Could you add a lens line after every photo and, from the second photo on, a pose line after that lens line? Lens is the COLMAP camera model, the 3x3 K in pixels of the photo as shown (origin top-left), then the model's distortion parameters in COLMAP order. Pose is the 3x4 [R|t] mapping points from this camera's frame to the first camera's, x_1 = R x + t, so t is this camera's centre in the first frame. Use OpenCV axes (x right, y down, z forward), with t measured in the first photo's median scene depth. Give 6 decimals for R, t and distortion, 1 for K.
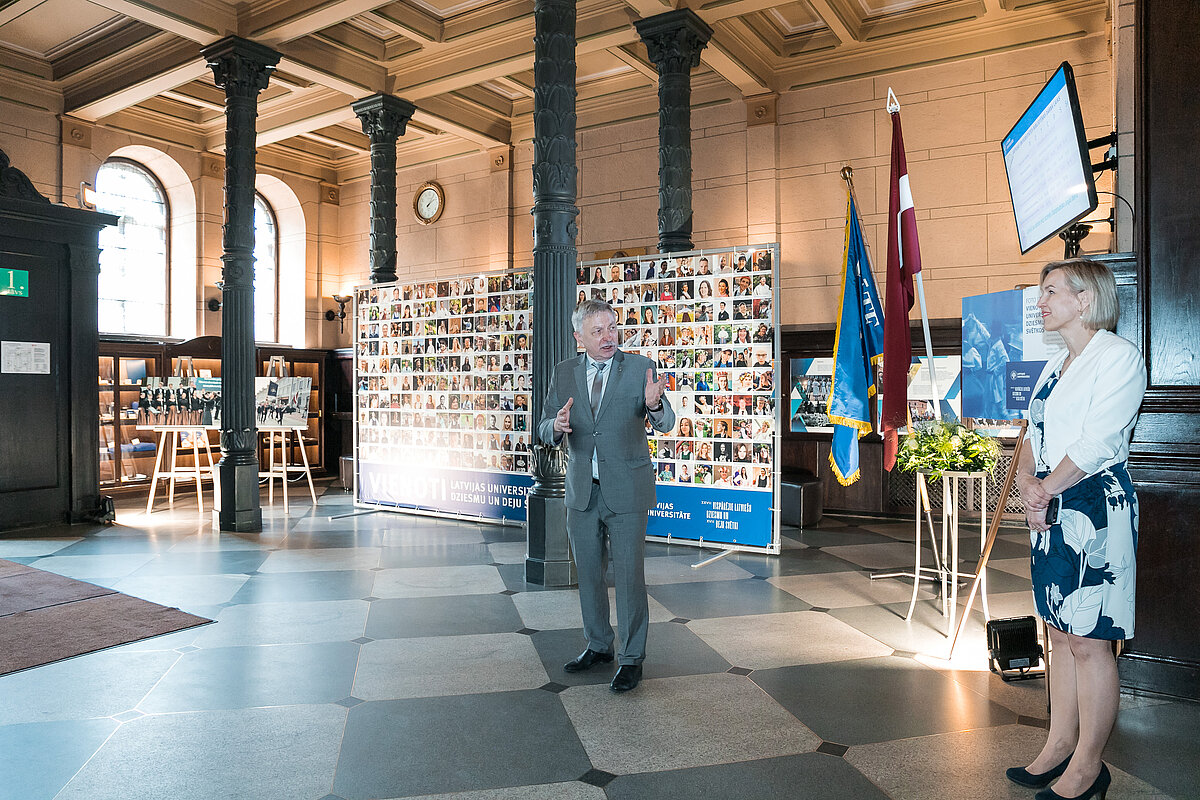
lens RADIAL K [[804.8, 0, 600.0], [0, 804.8, 400.0], [0, 0, 1]] dist [-0.129660, 0.082990]
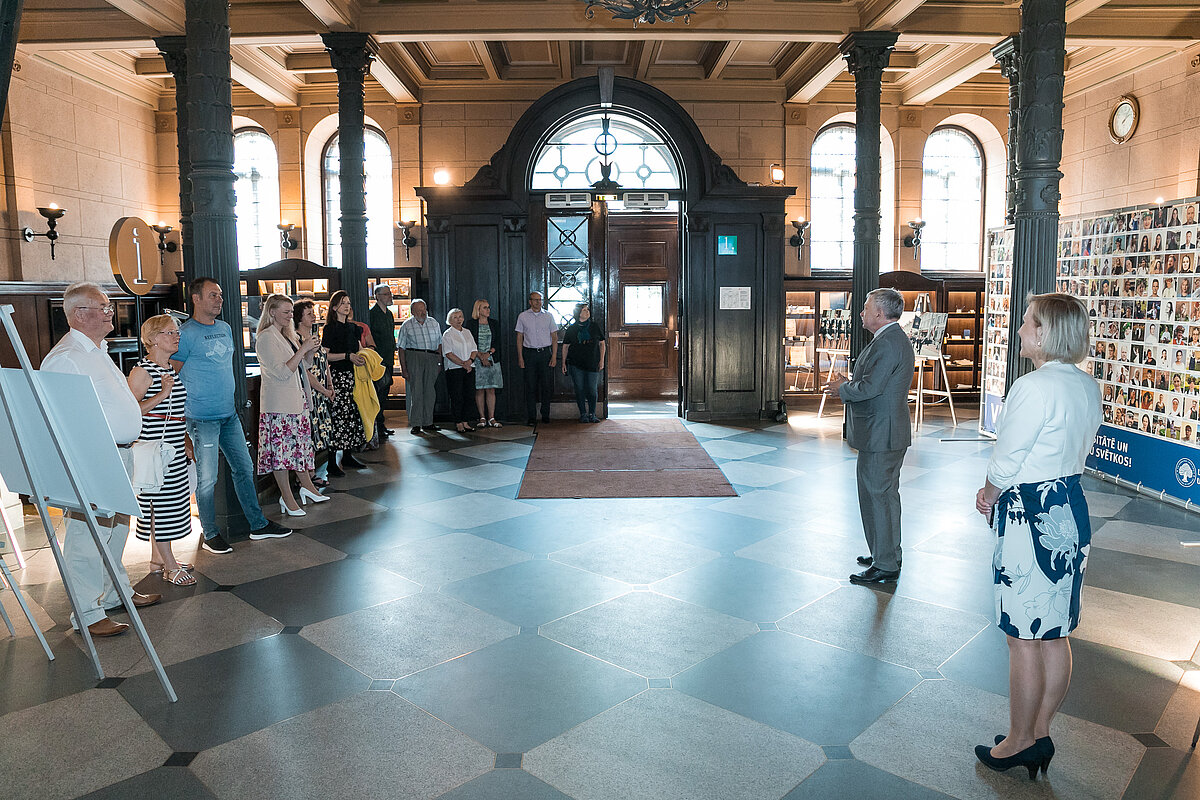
lens RADIAL K [[804.8, 0, 600.0], [0, 804.8, 400.0], [0, 0, 1]] dist [-0.129660, 0.082990]
pose [[0.562691, 0.103862, -0.820117, 0.336837], [-0.005589, 0.992531, 0.121863, -0.047343], [0.826648, -0.063988, 0.559069, -0.036449]]
